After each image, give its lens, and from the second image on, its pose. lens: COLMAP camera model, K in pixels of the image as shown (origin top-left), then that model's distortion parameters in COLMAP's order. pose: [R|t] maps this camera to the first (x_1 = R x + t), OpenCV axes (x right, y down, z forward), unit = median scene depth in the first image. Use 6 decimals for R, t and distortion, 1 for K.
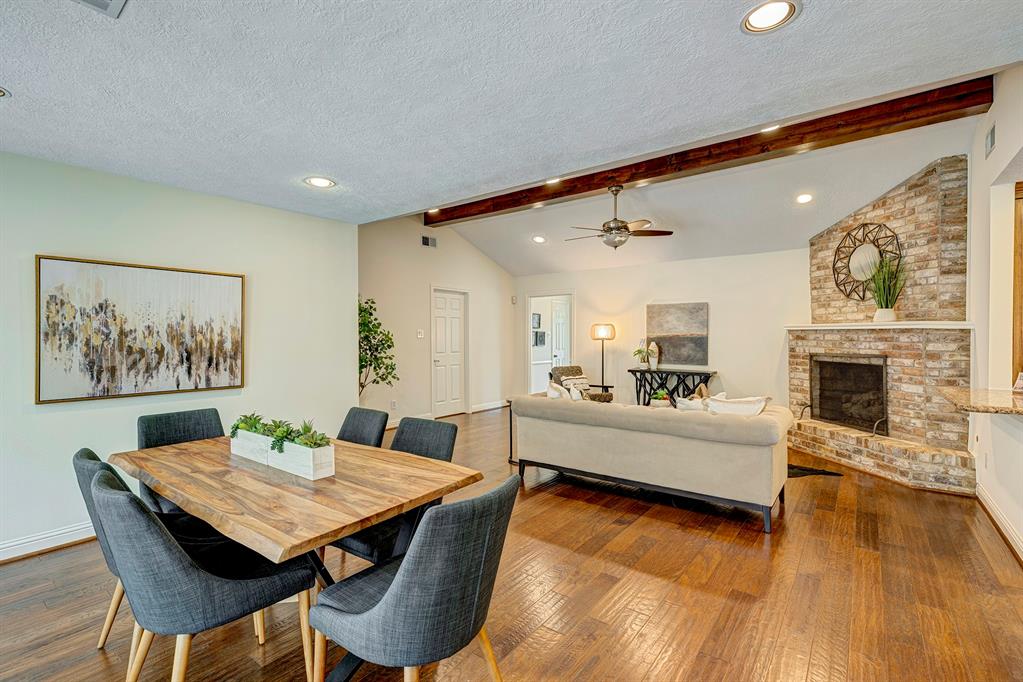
lens RADIAL K [[469.0, 0, 516.3], [0, 469.0, 336.6], [0, 0, 1]] dist [0.005225, 0.000618]
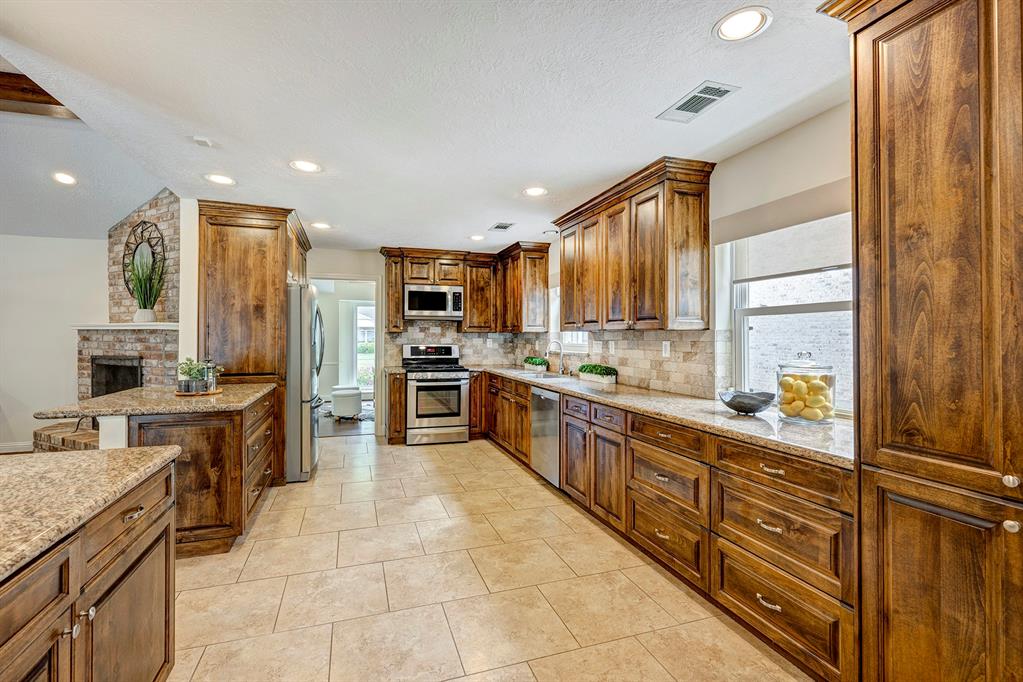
lens RADIAL K [[441.2, 0, 491.6], [0, 441.2, 333.2], [0, 0, 1]] dist [-0.002492, -0.000280]
pose [[0.578155, 0.009109, 0.815876, 0.406065], [-0.001427, 0.999947, -0.010153, -0.000383], [-0.815926, 0.004705, 0.578138, -0.110260]]
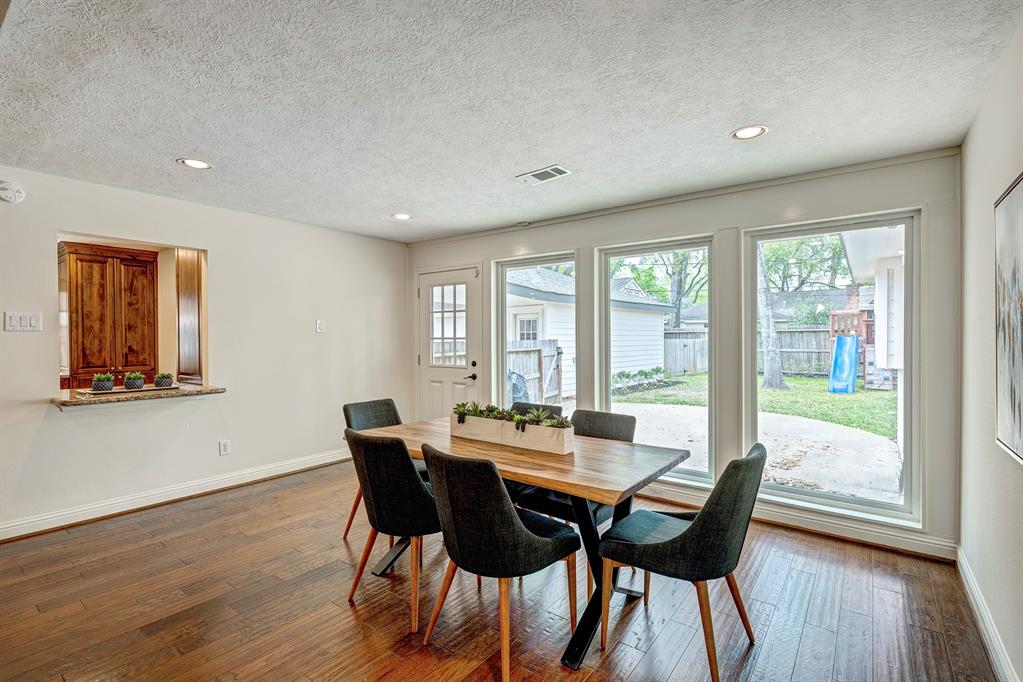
lens RADIAL K [[469.0, 0, 507.6], [0, 469.0, 341.0], [0, 0, 1]] dist [0.005225, 0.000618]
pose [[-0.999828, 0.009629, 0.015827, -0.222928], [0.009759, 0.999919, 0.008198, 0.003200], [-0.015747, 0.008351, -0.999841, 0.897942]]
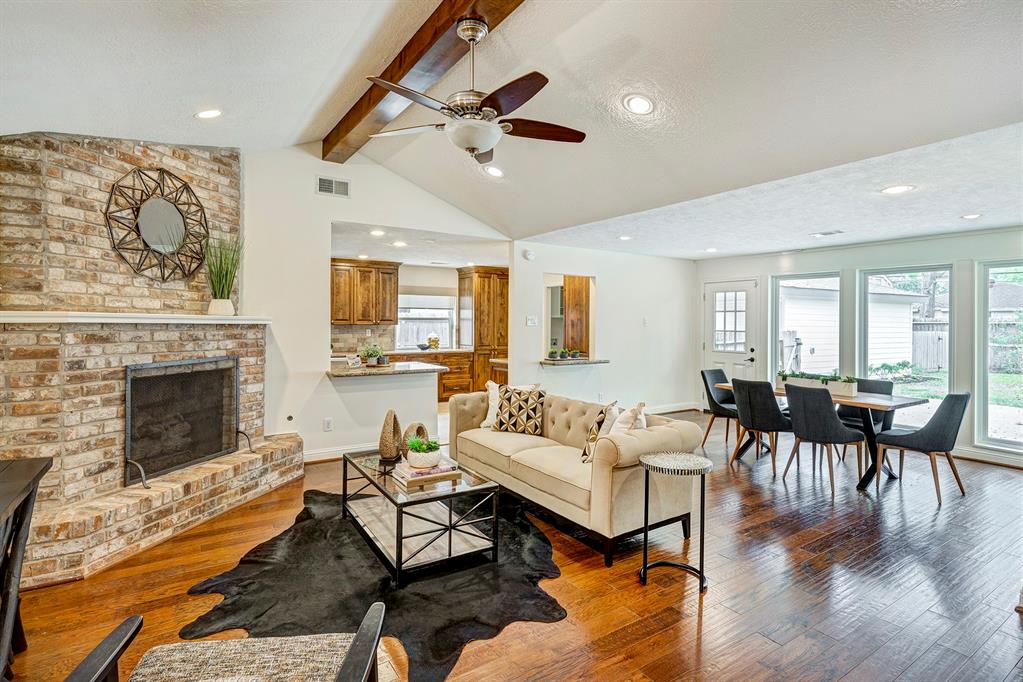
lens RADIAL K [[521.2, 0, 550.1], [0, 521.2, 322.5], [0, 0, 1]] dist [-0.001255, -0.000005]
pose [[-0.954823, -0.001790, 0.297171, -0.023990], [-0.002486, 0.999995, -0.001964, -0.016577], [-0.297166, -0.002614, -0.954822, 1.523520]]
